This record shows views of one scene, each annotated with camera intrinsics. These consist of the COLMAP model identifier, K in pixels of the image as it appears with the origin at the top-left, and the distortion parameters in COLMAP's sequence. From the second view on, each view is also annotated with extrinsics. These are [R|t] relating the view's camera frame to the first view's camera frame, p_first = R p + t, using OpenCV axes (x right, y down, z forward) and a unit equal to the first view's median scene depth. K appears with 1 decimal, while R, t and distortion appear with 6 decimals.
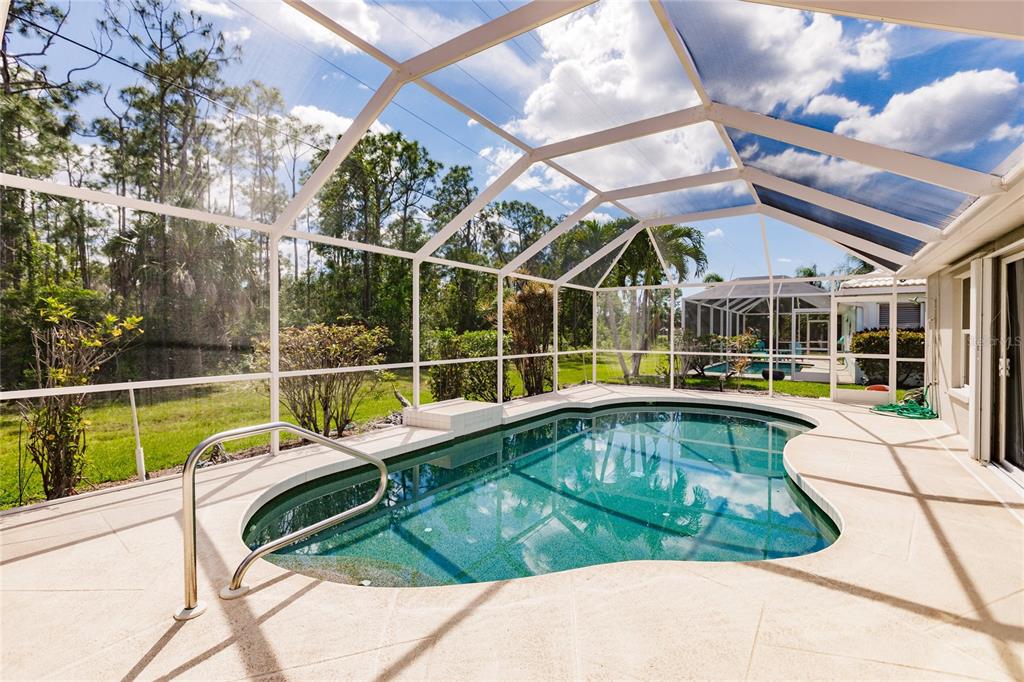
lens RADIAL K [[462.1, 0, 511.8], [0, 462.1, 337.3], [0, 0, 1]] dist [0.000033, 0.000032]
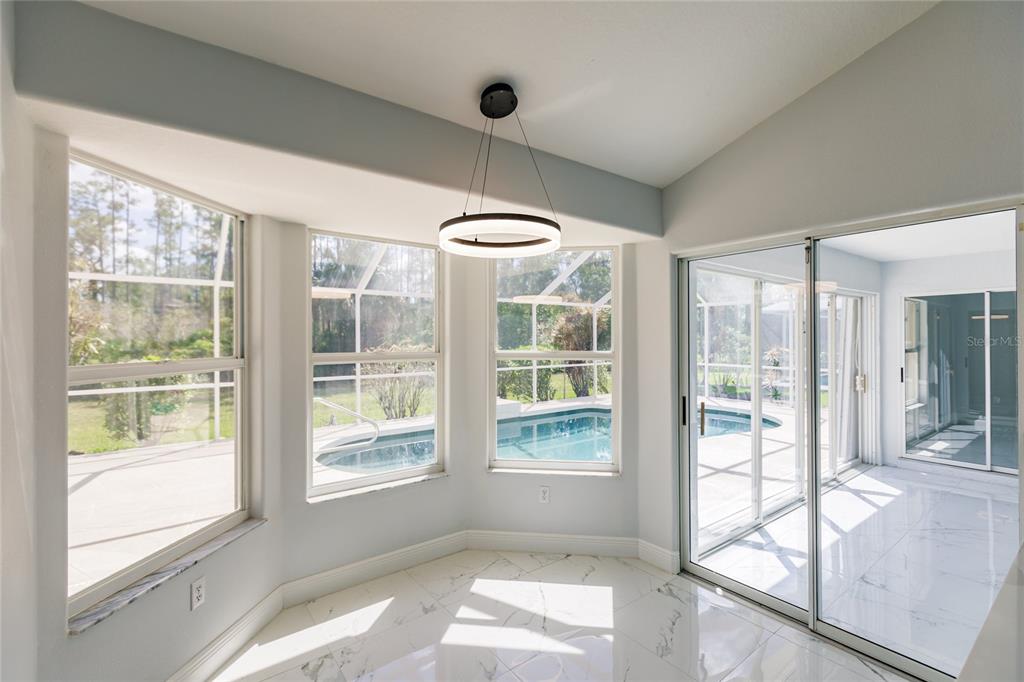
lens RADIAL K [[460.2, 0, 508.2], [0, 460.2, 336.3], [0, 0, 1]] dist [0.004172, -0.001165]
pose [[0.945592, -0.006518, -0.325290, 0.319719], [0.001658, 0.999883, -0.015217, -0.024122], [0.325351, 0.013850, 0.945492, -0.246177]]
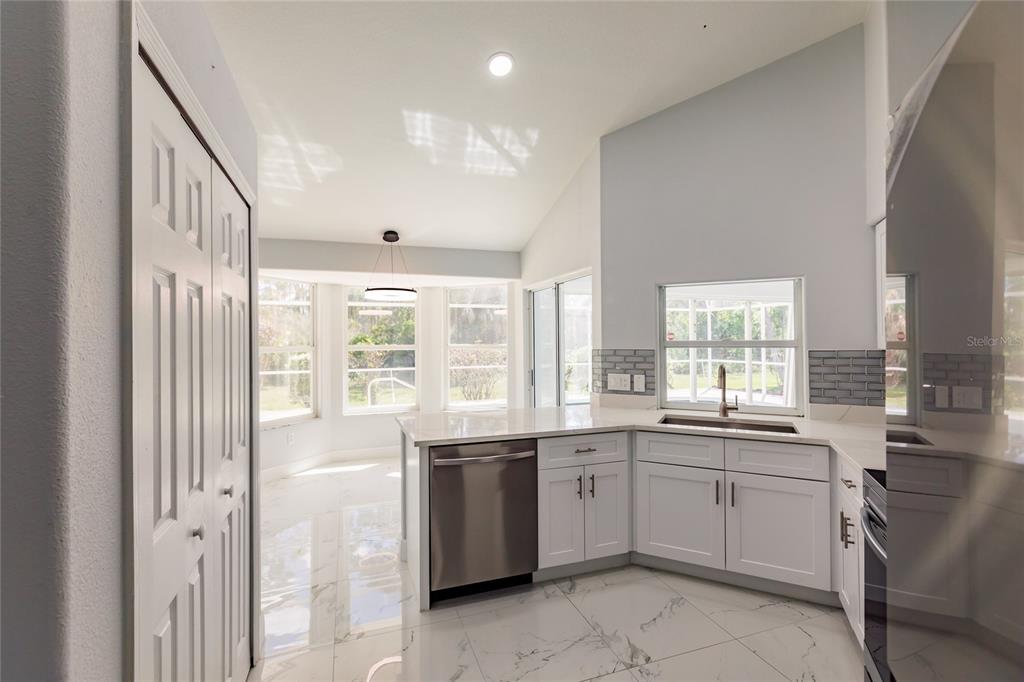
lens RADIAL K [[460.2, 0, 506.3], [0, 460.2, 339.1], [0, 0, 1]] dist [0.004172, -0.001165]
pose [[0.797635, -0.011835, -0.603024, 0.664342], [0.003301, 0.999878, -0.015256, -0.015043], [0.603132, 0.010178, 0.797577, -0.377448]]
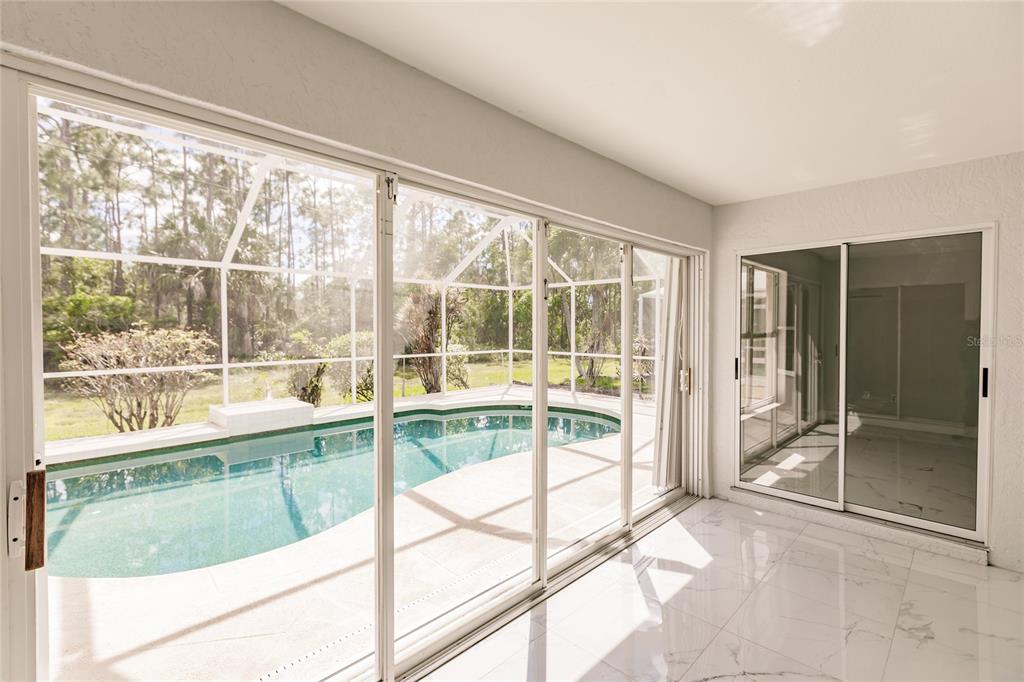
lens RADIAL K [[460.2, 0, 506.6], [0, 460.2, 335.5], [0, 0, 1]] dist [0.004172, -0.001165]
pose [[0.980391, 0.000782, -0.197060, 0.498488], [0.000387, 0.999983, 0.005895, -0.013801], [0.197061, -0.005855, 0.980374, 0.060811]]
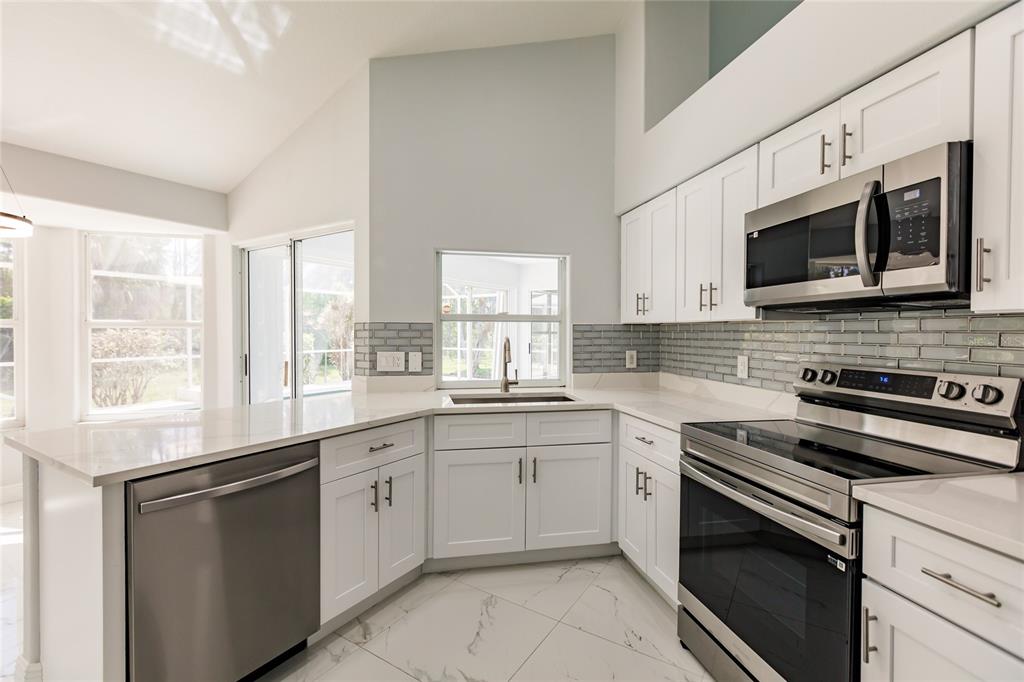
lens RADIAL K [[460.2, 0, 510.2], [0, 460.2, 338.3], [0, 0, 1]] dist [0.004172, -0.001165]
pose [[0.999814, -0.001707, 0.019226, 0.579830], [0.001623, 0.999989, 0.004356, -0.001551], [-0.019233, -0.004324, 0.999806, -0.334961]]
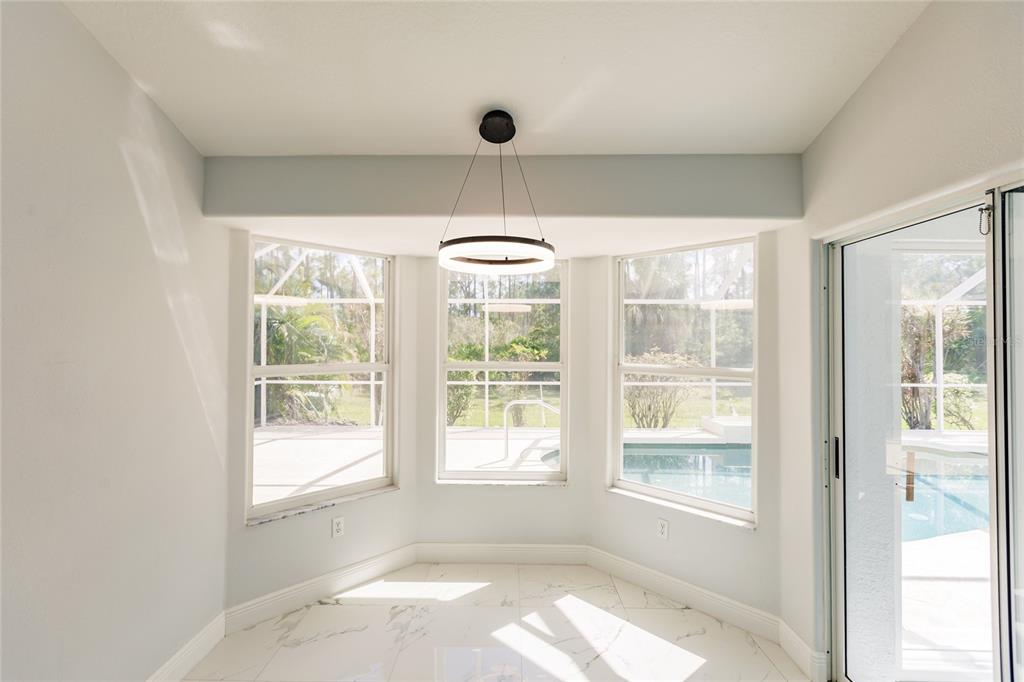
lens RADIAL K [[460.2, 0, 506.9], [0, 460.2, 335.6], [0, 0, 1]] dist [0.004172, -0.001165]
pose [[0.545924, -0.014720, -0.837706, 0.440200], [-0.012739, 0.999584, -0.025867, -0.029476], [0.837738, 0.024793, 0.545509, -0.159754]]
